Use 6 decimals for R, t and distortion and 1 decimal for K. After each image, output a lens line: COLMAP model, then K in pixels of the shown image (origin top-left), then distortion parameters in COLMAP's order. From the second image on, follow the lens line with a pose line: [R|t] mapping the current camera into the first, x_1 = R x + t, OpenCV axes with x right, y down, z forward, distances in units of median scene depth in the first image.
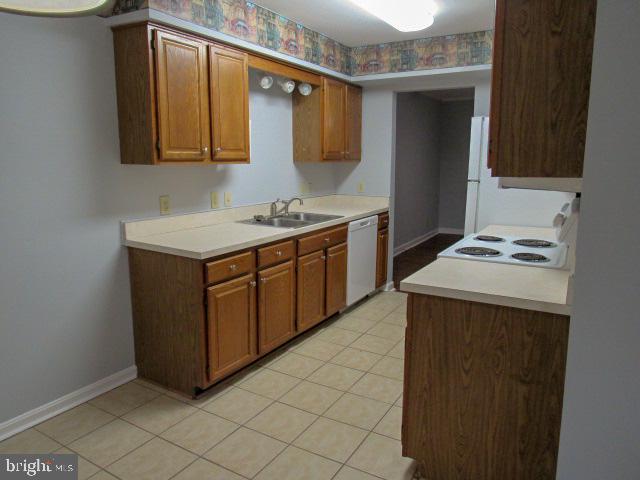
lens RADIAL K [[456.7, 0, 324.8], [0, 456.7, 246.2], [0, 0, 1]] dist [-0.024361, 0.005732]
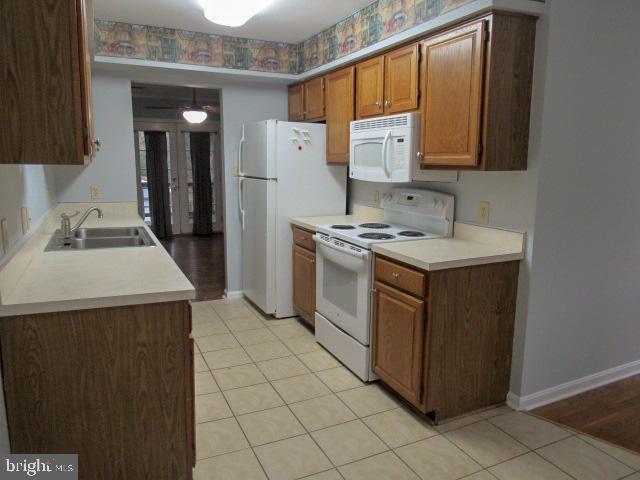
lens RADIAL K [[456.7, 0, 324.2], [0, 456.7, 234.5], [0, 0, 1]] dist [-0.024361, 0.005732]
pose [[0.553902, -0.131363, 0.822154, -0.581224], [0.144411, 0.987666, 0.060517, -0.067473], [-0.819962, 0.085207, 0.566040, 0.334439]]
